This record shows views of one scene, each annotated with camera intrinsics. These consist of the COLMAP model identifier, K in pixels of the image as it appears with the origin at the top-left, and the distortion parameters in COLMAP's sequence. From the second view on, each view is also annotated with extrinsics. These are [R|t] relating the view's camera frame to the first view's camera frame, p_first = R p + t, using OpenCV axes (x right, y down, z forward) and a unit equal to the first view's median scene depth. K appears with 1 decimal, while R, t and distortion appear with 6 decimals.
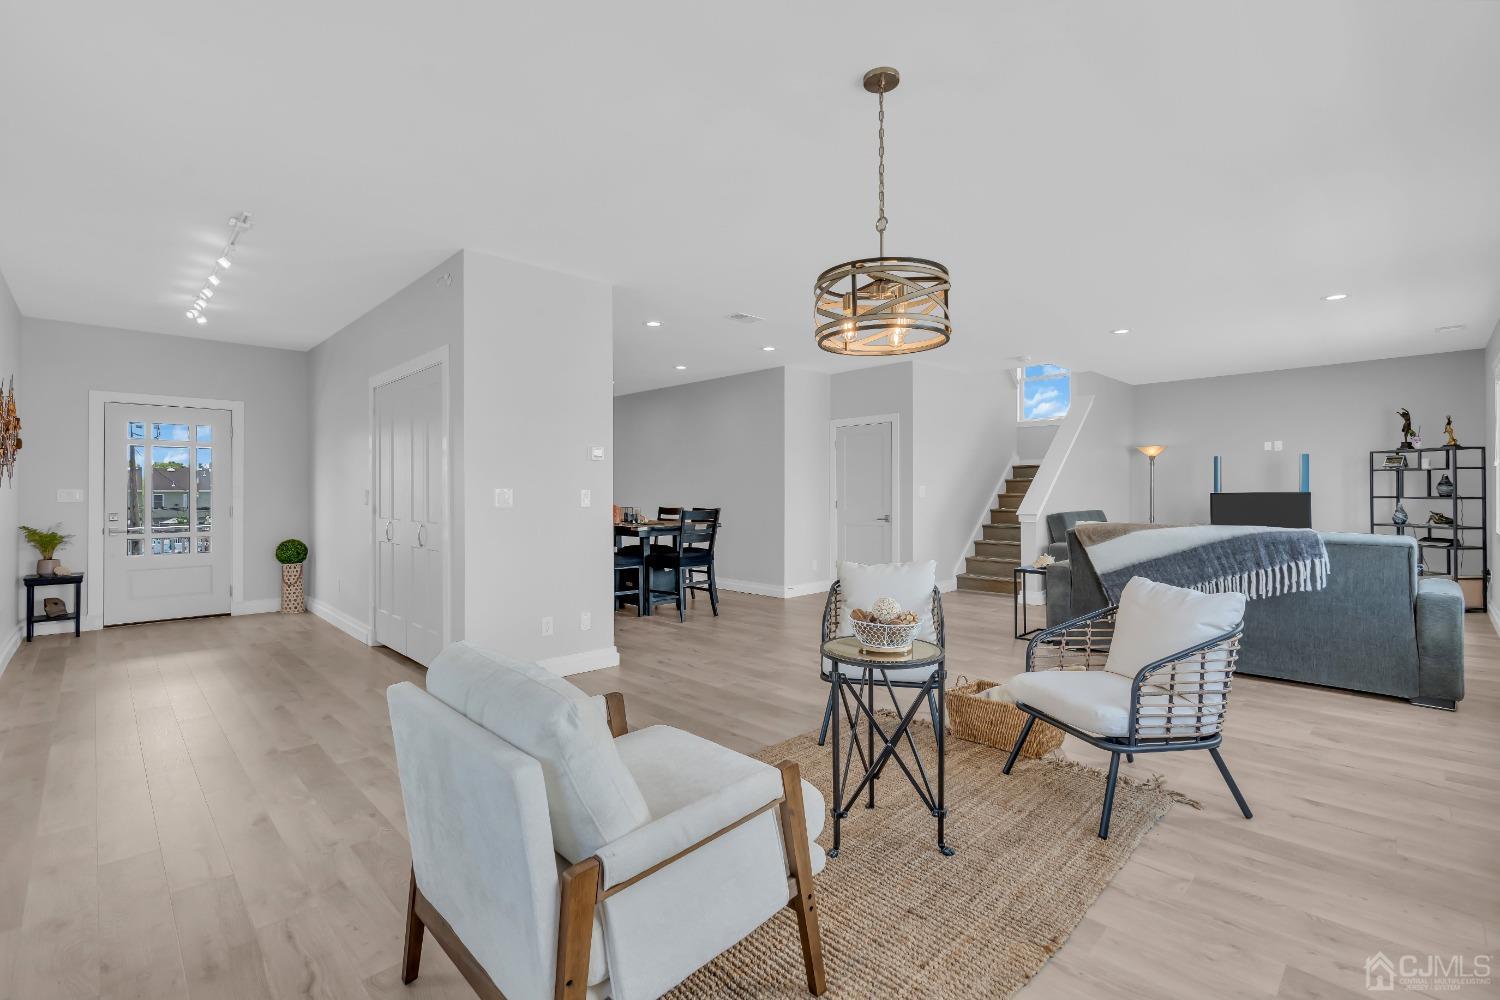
lens RADIAL K [[661.2, 0, 763.3], [0, 661.2, 496.1], [0, 0, 1]] dist [-0.002314, -0.000121]
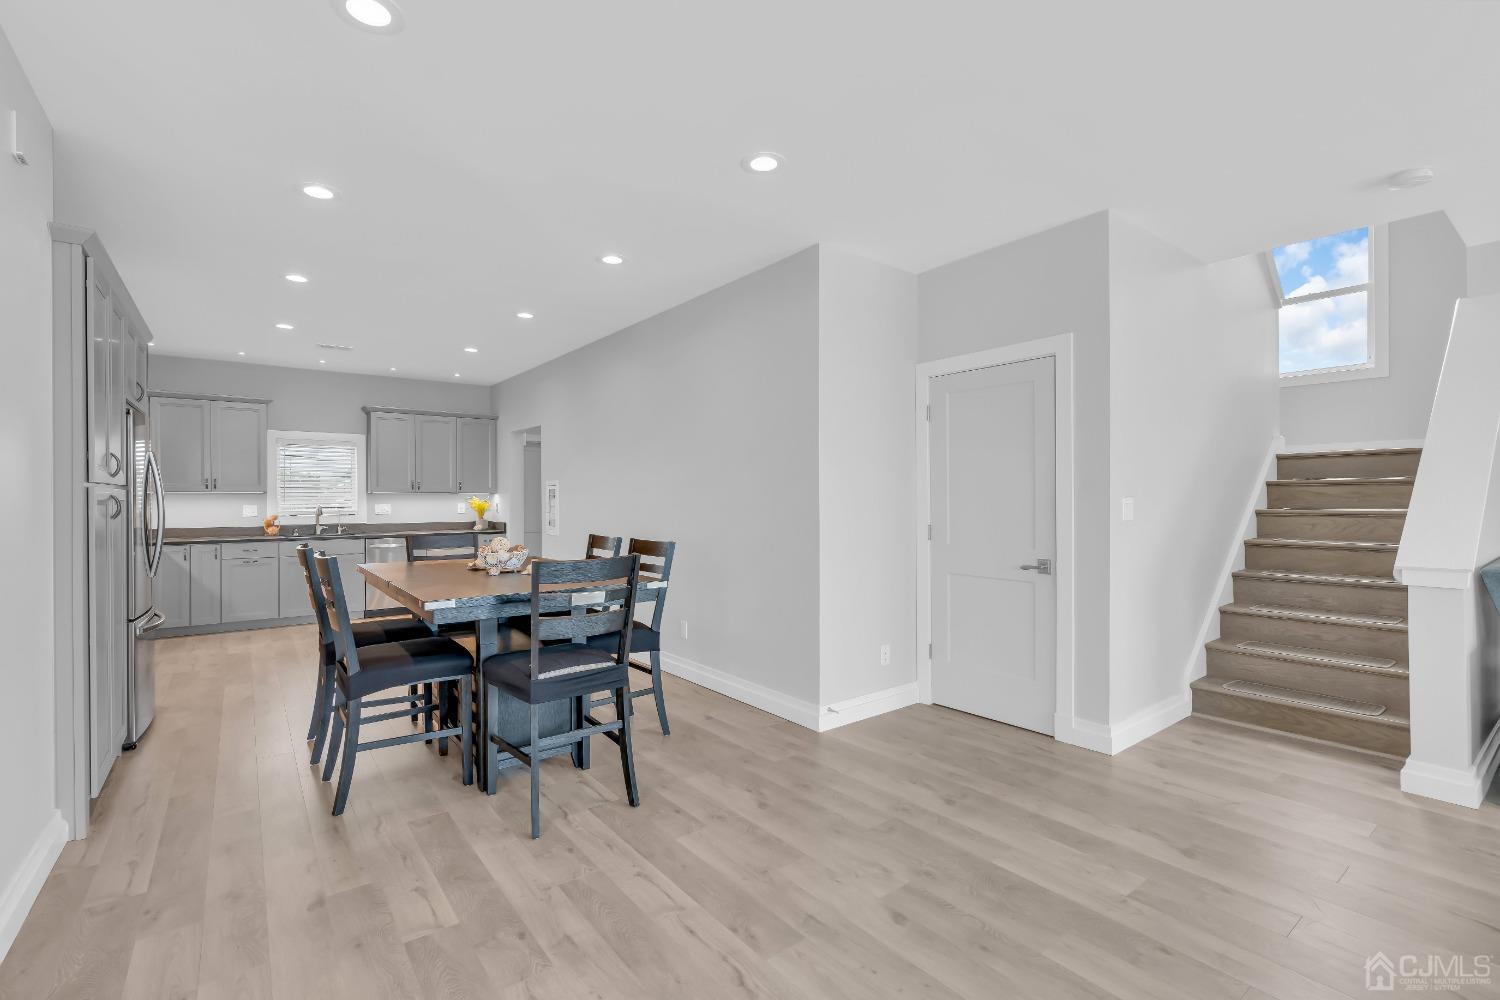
lens RADIAL K [[683.2, 0, 749.4], [0, 683.2, 492.3], [0, 0, 1]] dist [-0.001629, 0.000066]
pose [[0.989122, -0.000330, -0.147096, 0.056738], [-0.001768, 0.999899, -0.014129, -0.010667], [0.147086, 0.014235, 0.989021, 0.515336]]
